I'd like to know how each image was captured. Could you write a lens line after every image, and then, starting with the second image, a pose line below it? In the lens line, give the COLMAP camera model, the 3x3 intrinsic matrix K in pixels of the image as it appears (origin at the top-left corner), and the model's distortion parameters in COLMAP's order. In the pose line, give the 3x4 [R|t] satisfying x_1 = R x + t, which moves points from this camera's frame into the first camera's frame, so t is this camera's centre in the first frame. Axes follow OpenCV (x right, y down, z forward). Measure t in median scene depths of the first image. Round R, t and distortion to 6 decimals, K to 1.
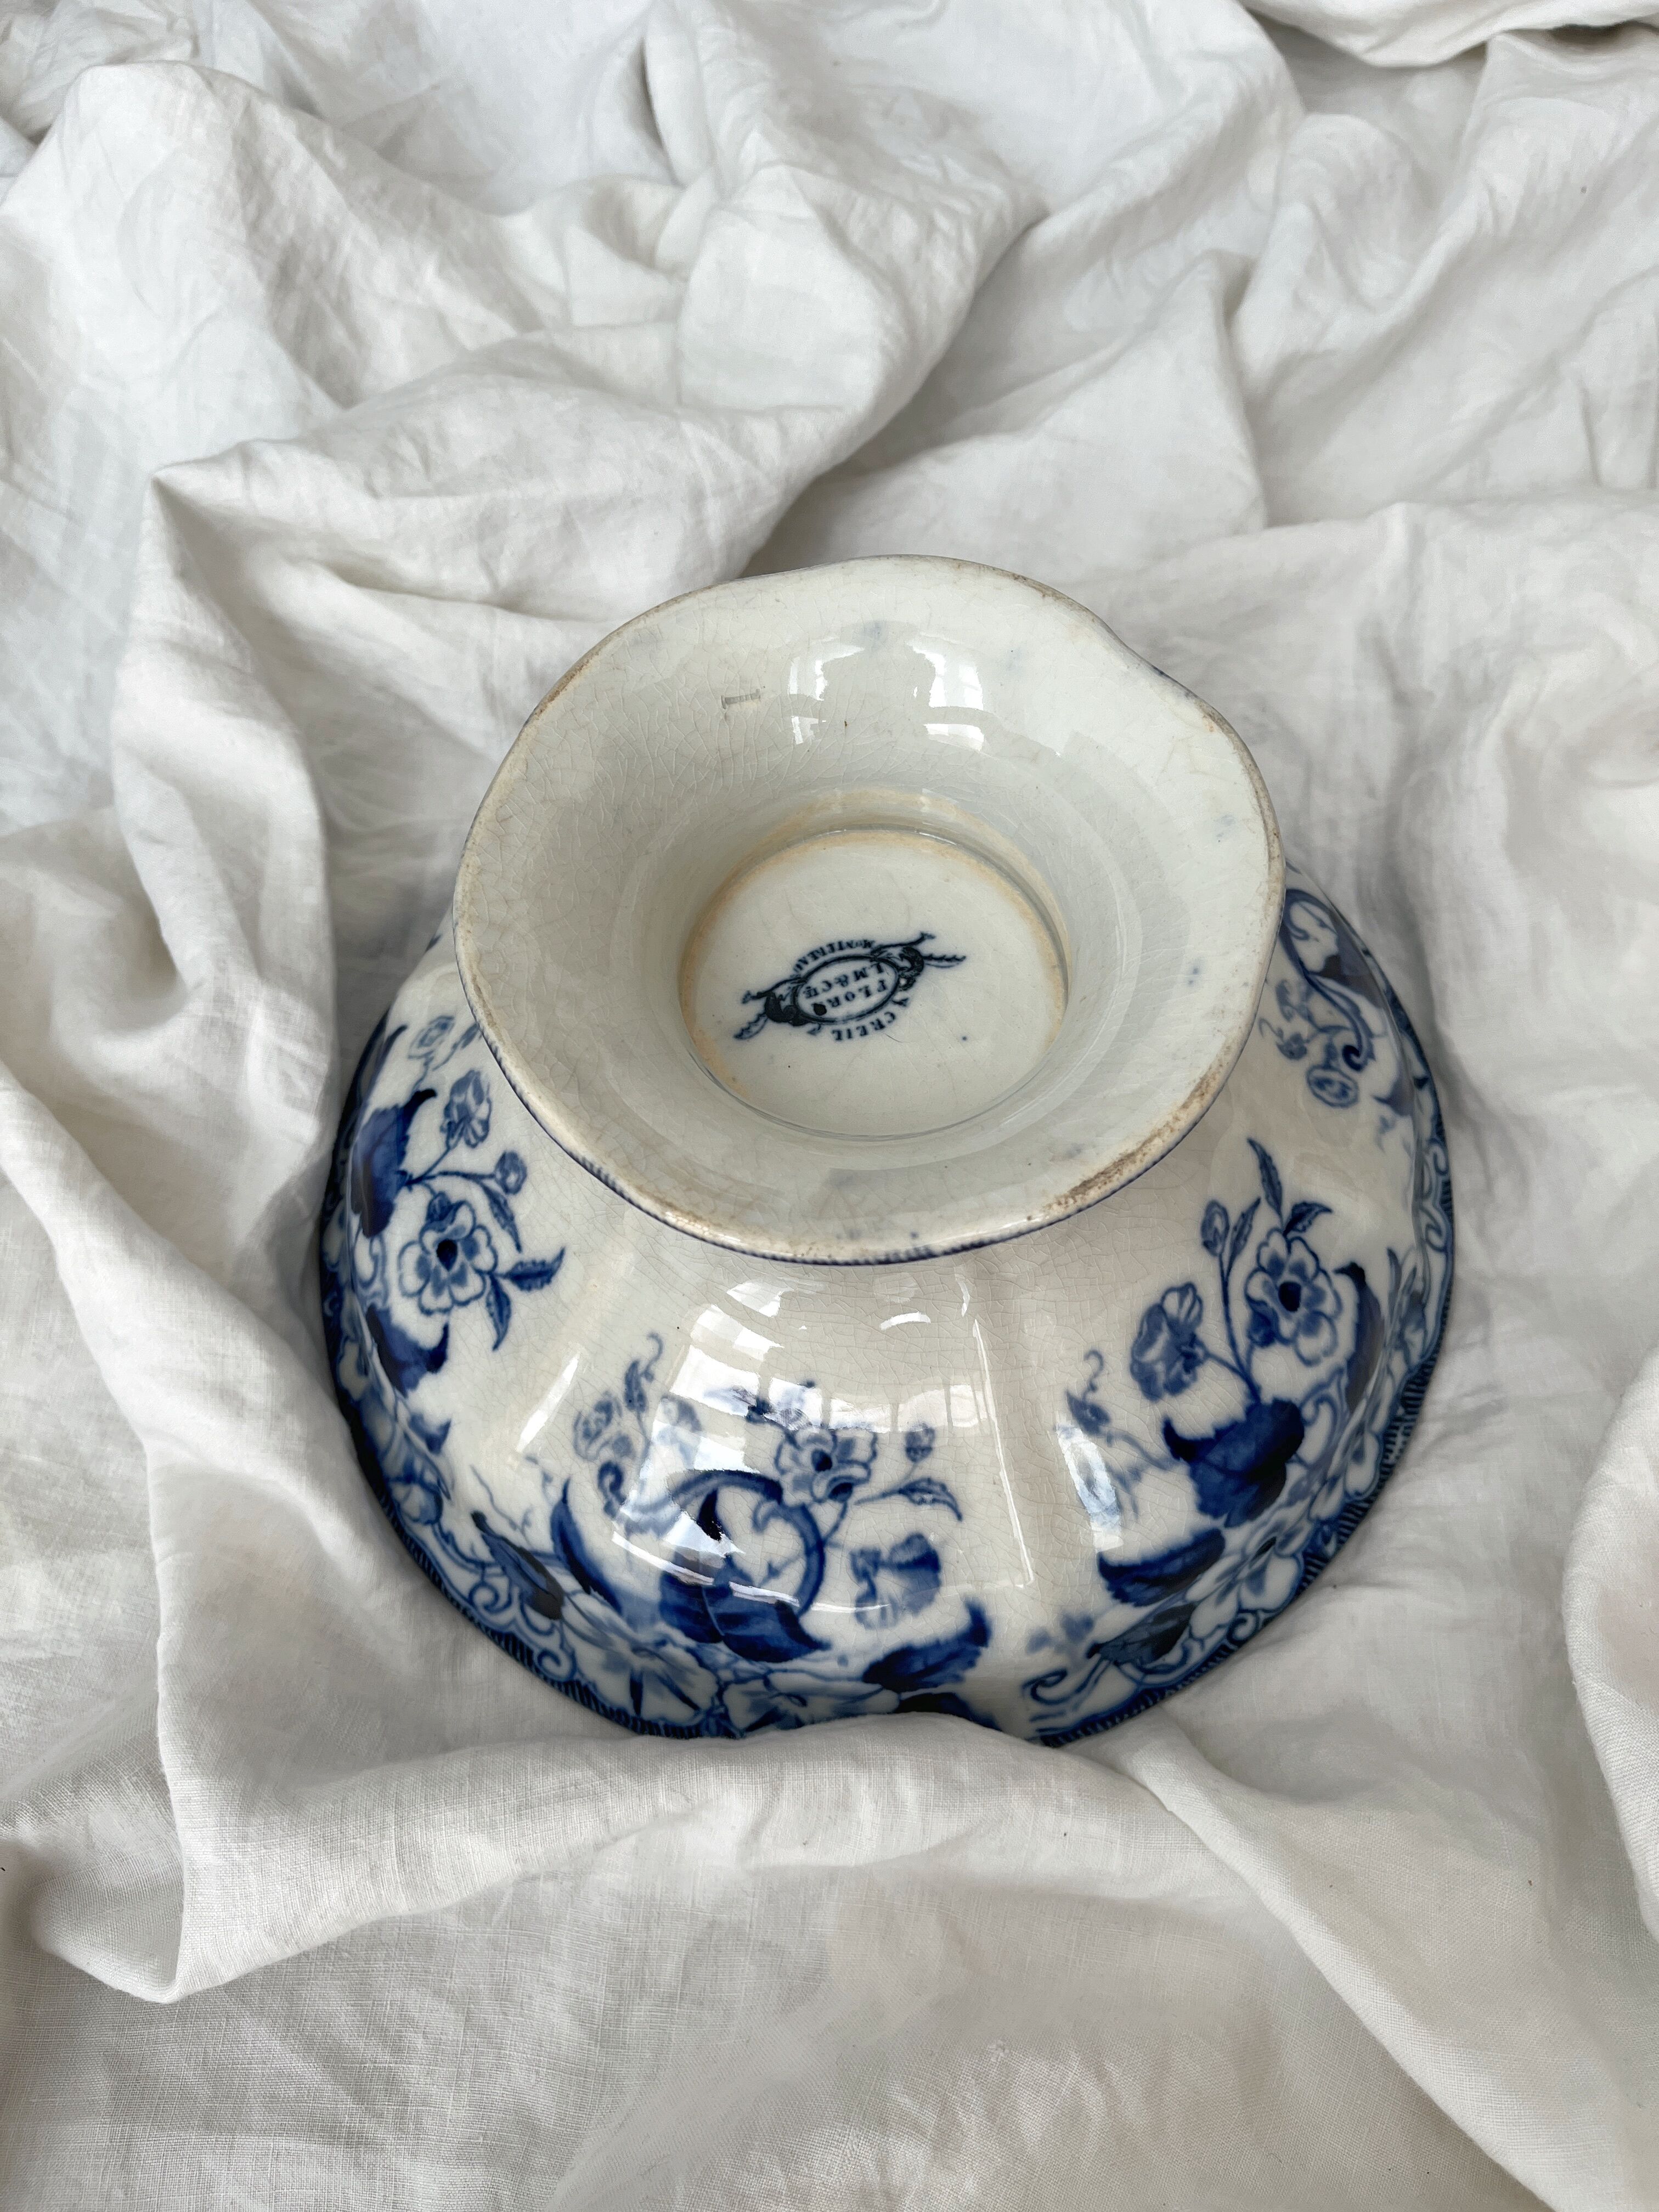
lens RADIAL K [[1715.7, 0, 832.8], [0, 1715.7, 1112.4], [0, 0, 1]] dist [0.079883, -0.127756]
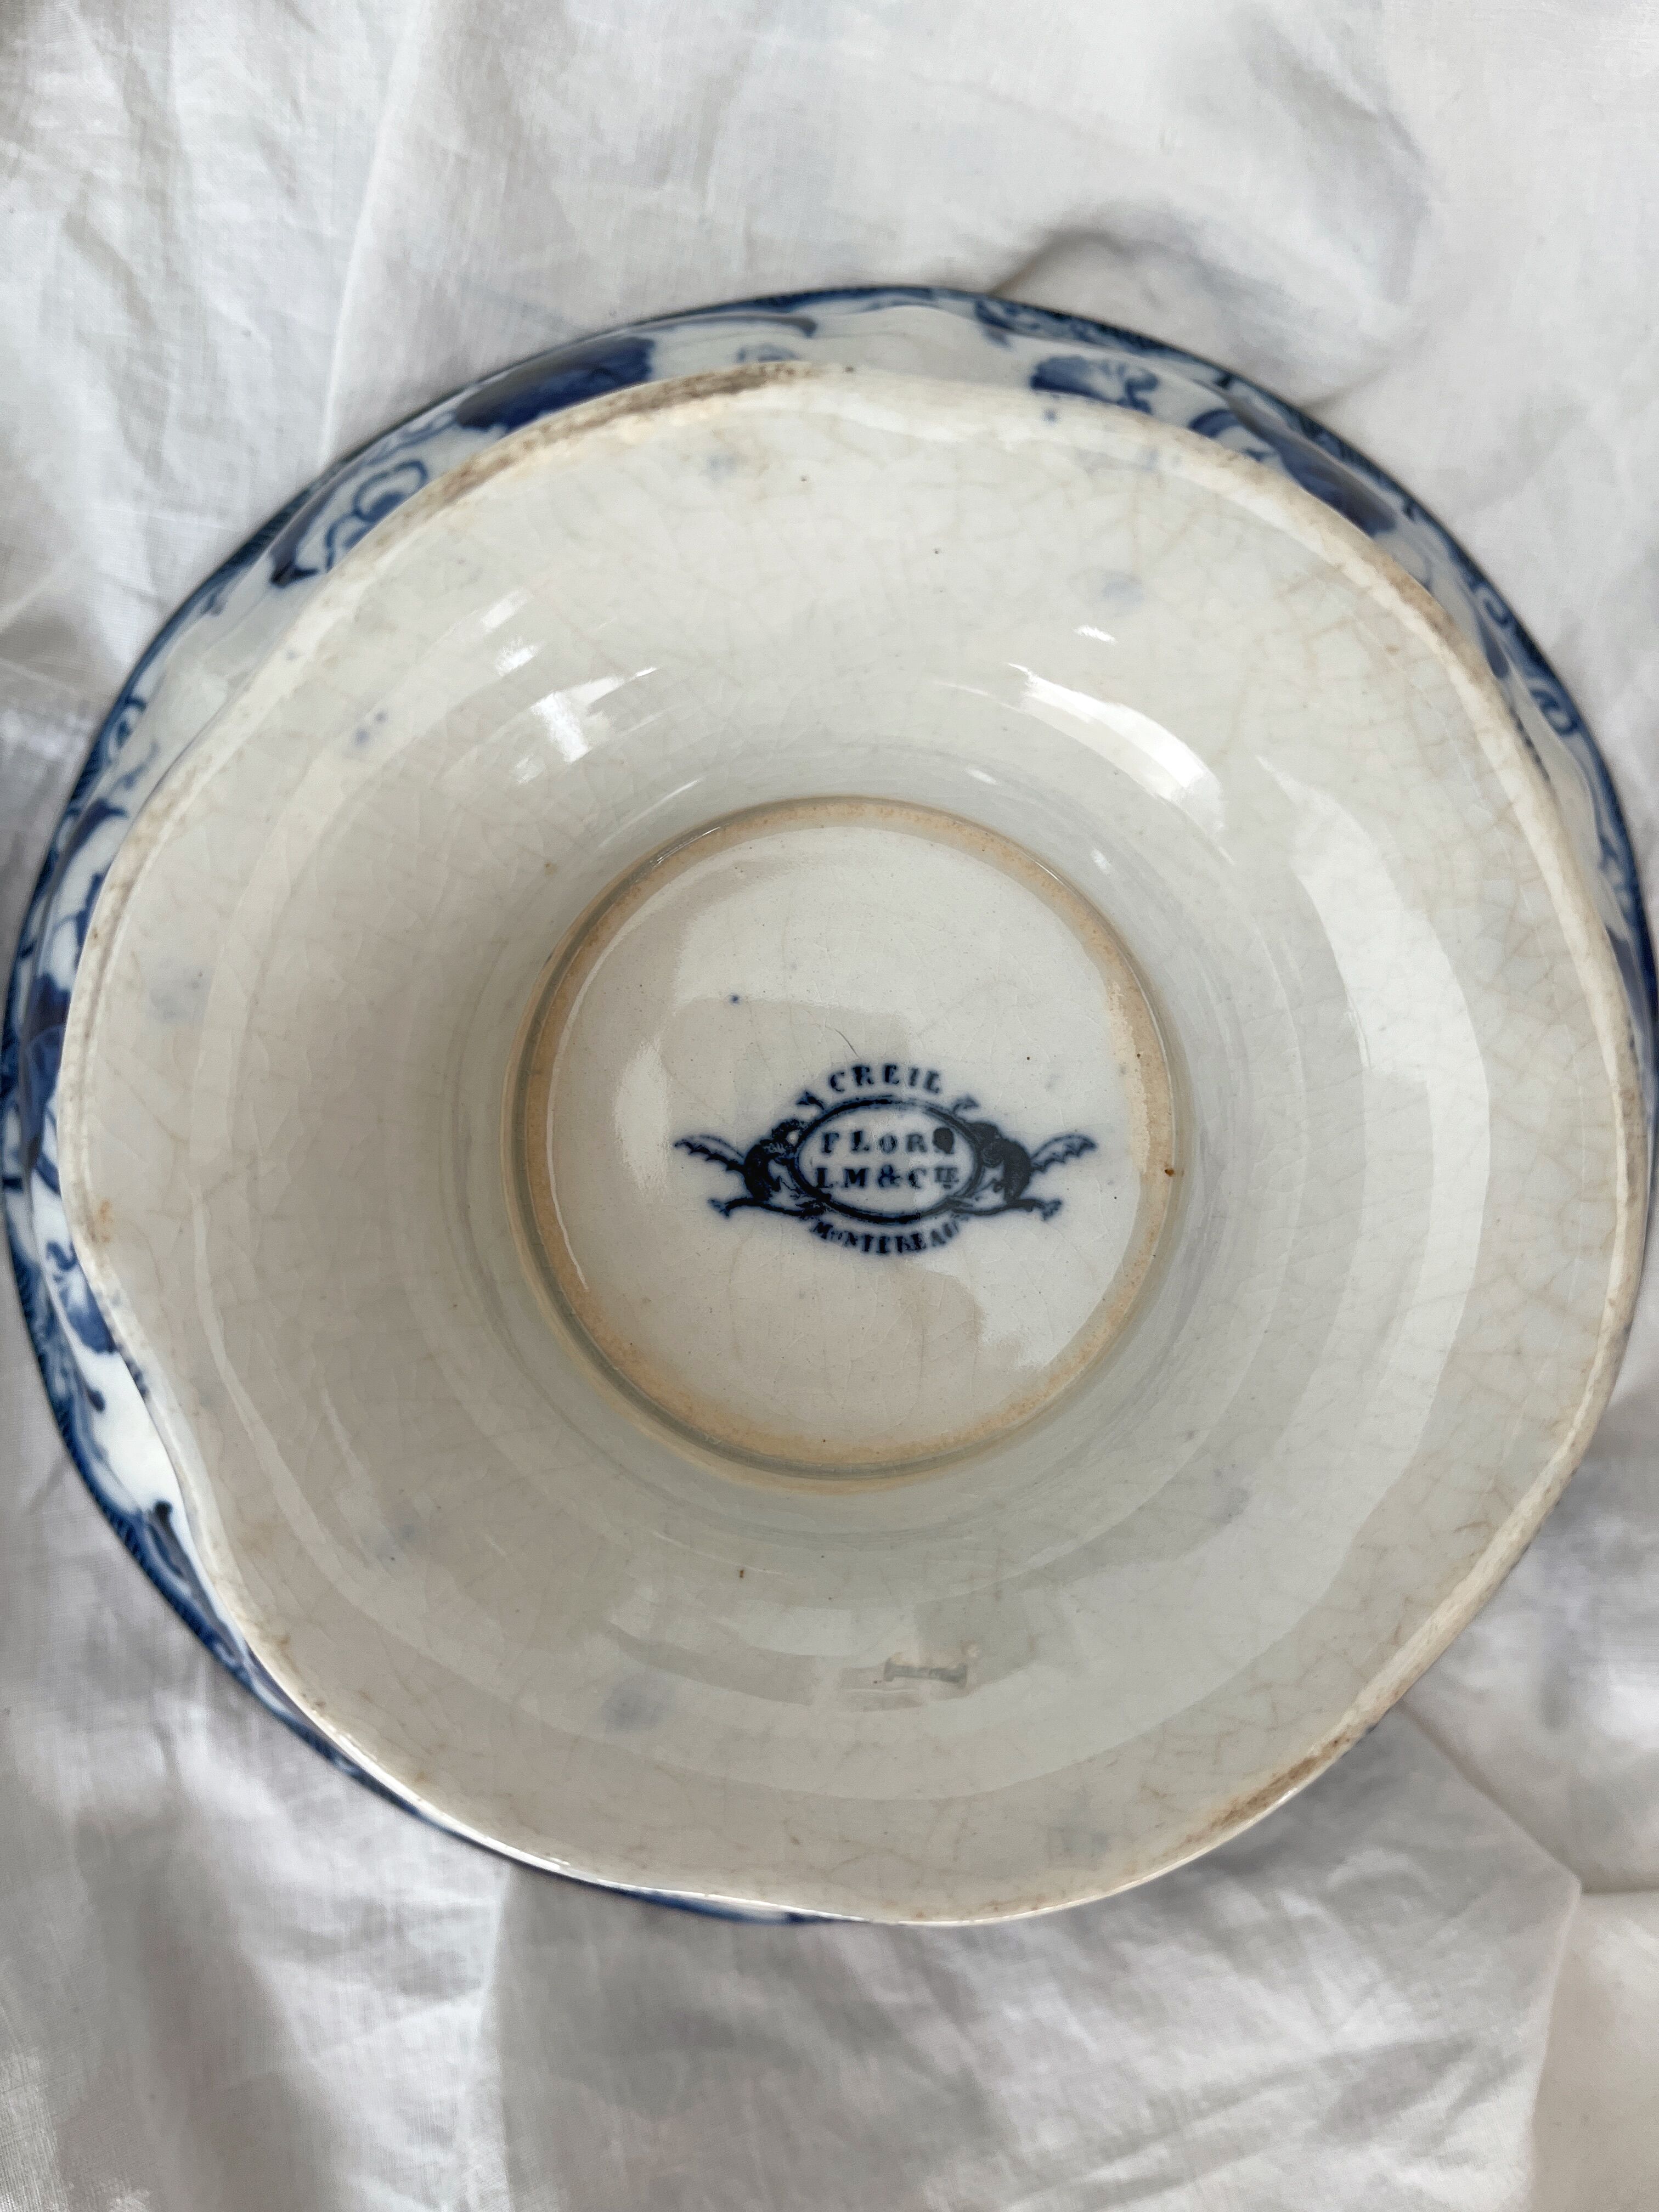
lens RADIAL K [[1737.0, 0, 836.5], [0, 1737.0, 1119.5], [0, 0, 1]] dist [0.041493, -0.114493]
pose [[-0.937286, -0.348244, 0.014867, 0.020196], [0.325643, -0.859651, 0.393644, -0.296062], [-0.124304, 0.373799, 0.919143, 0.450515]]
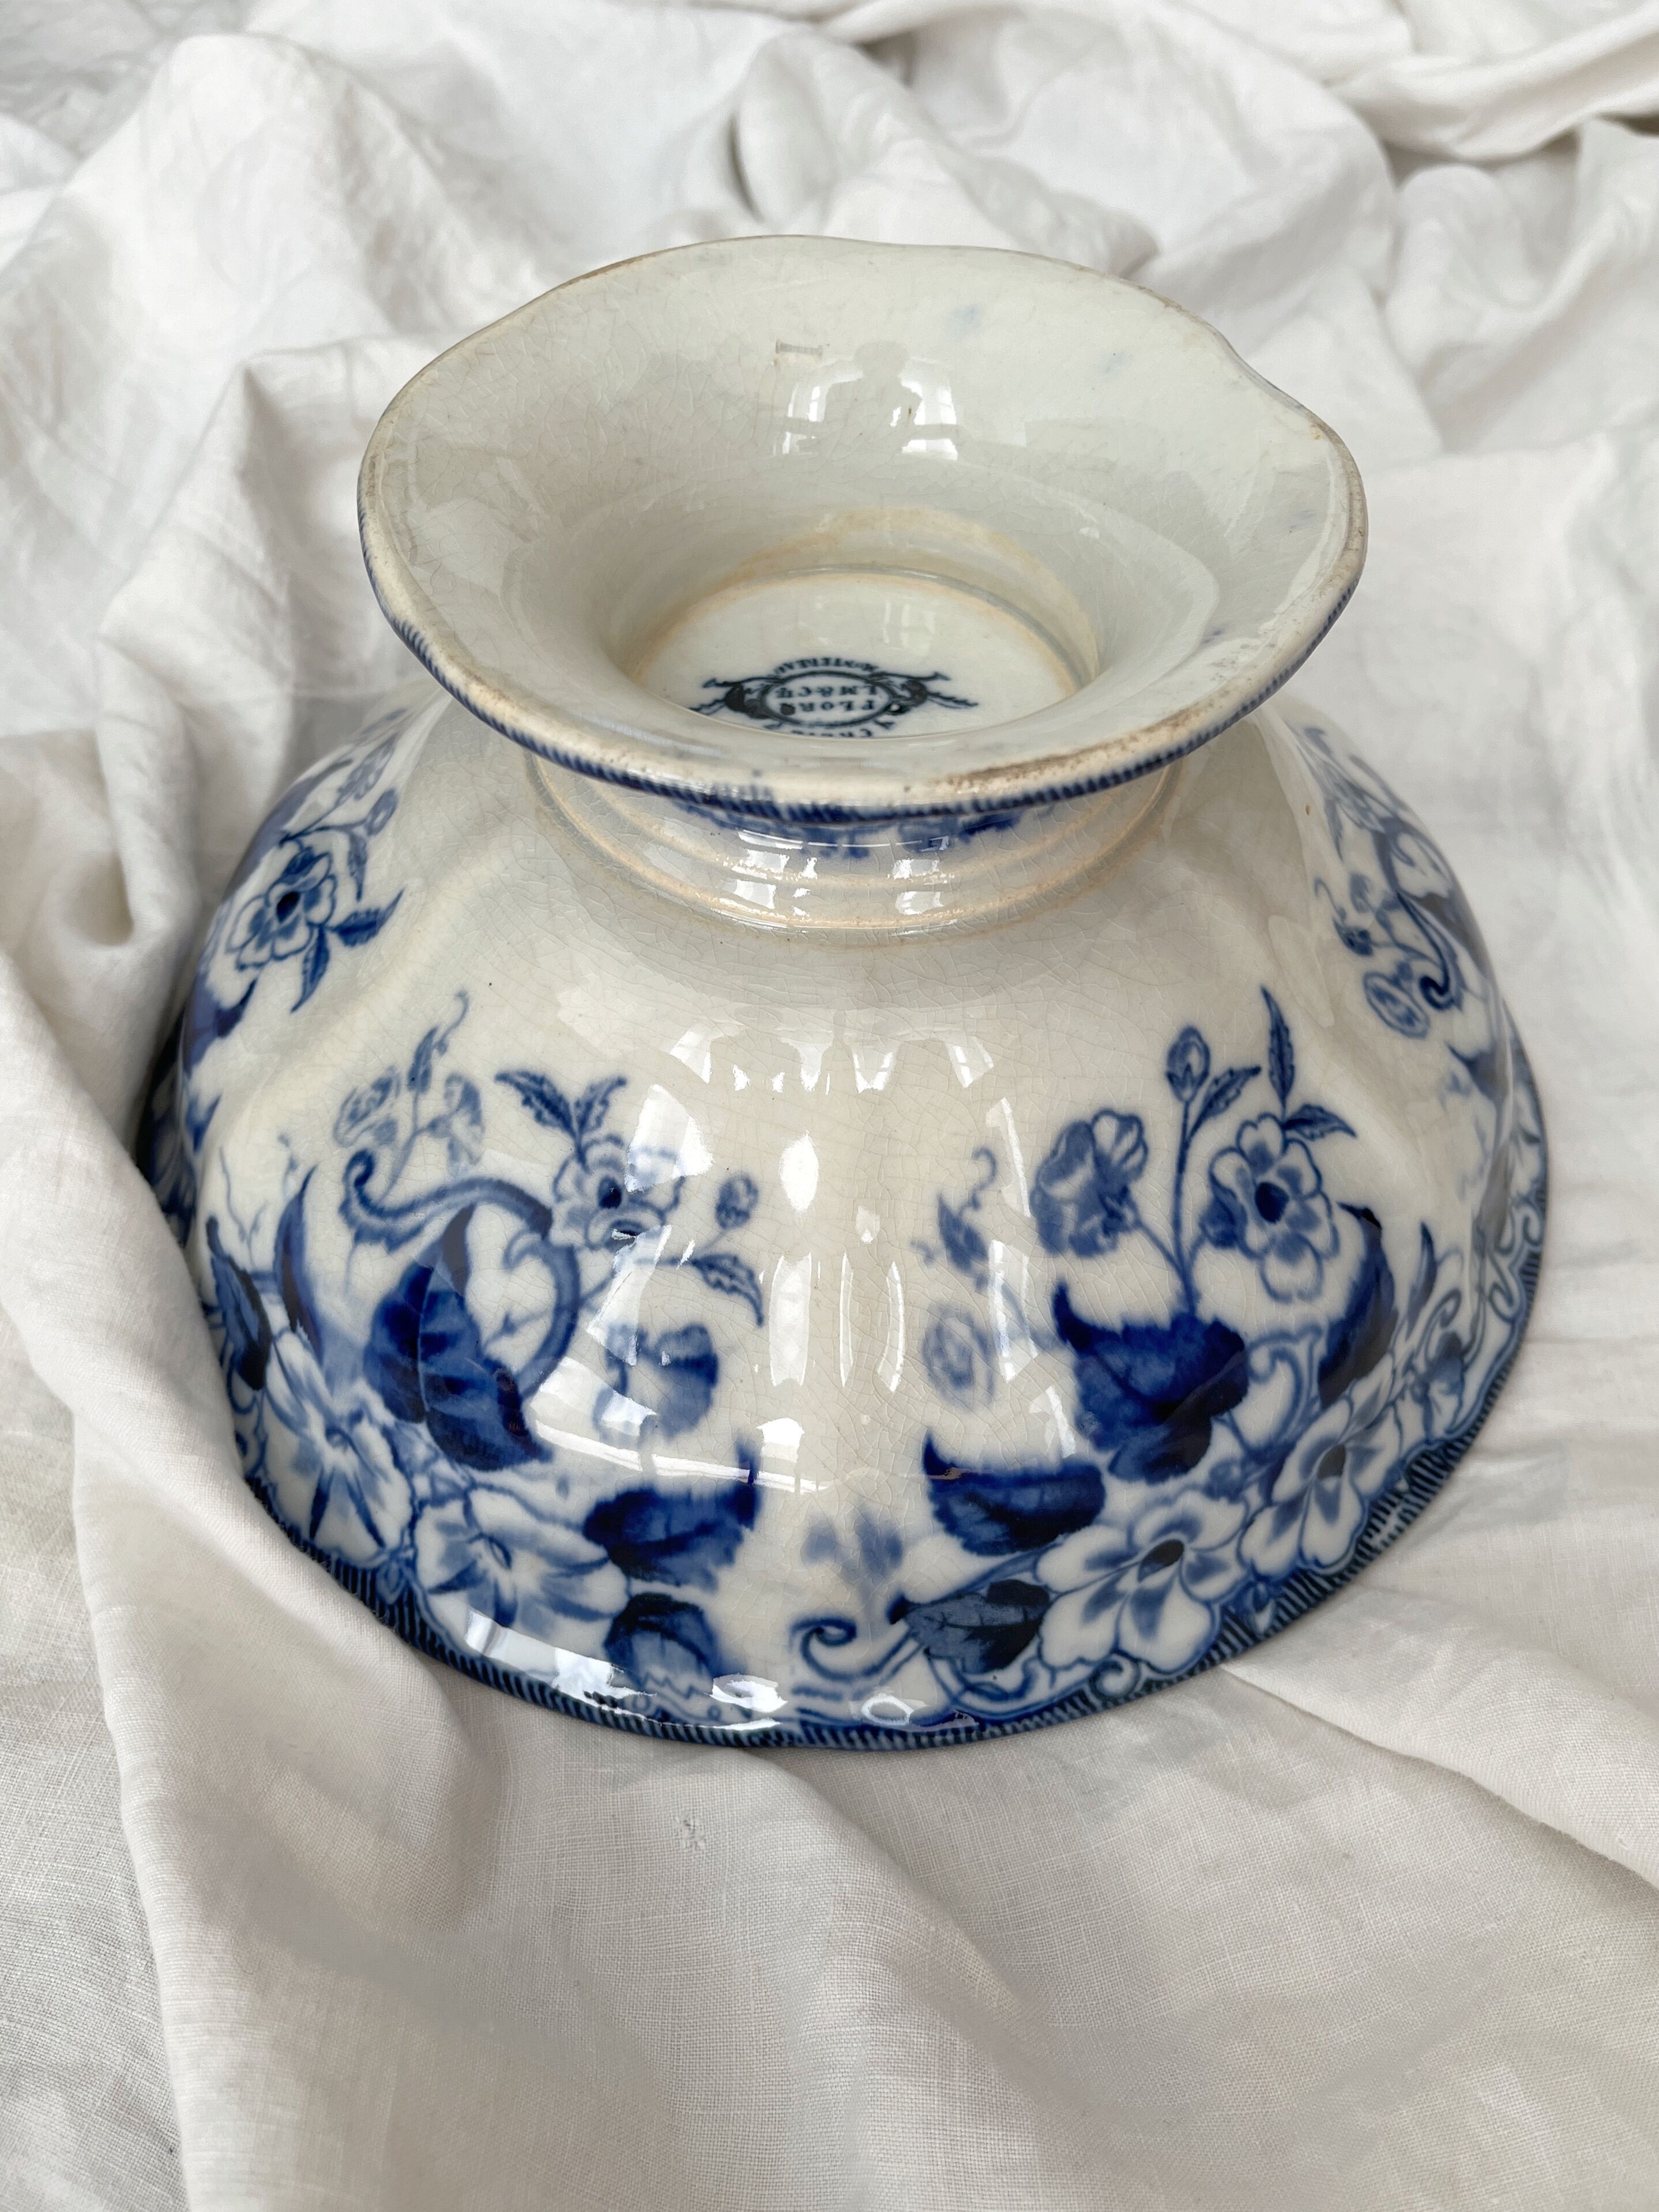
lens RADIAL K [[1806.1, 0, 836.9], [0, 1806.1, 1113.3], [0, 0, 1]] dist [0.128186, -0.449990]
pose [[0.954699, 0.259543, -0.145559, 0.190607], [-0.287208, 0.931662, -0.222527, 0.305420], [0.077857, 0.254252, 0.963999, 0.205089]]
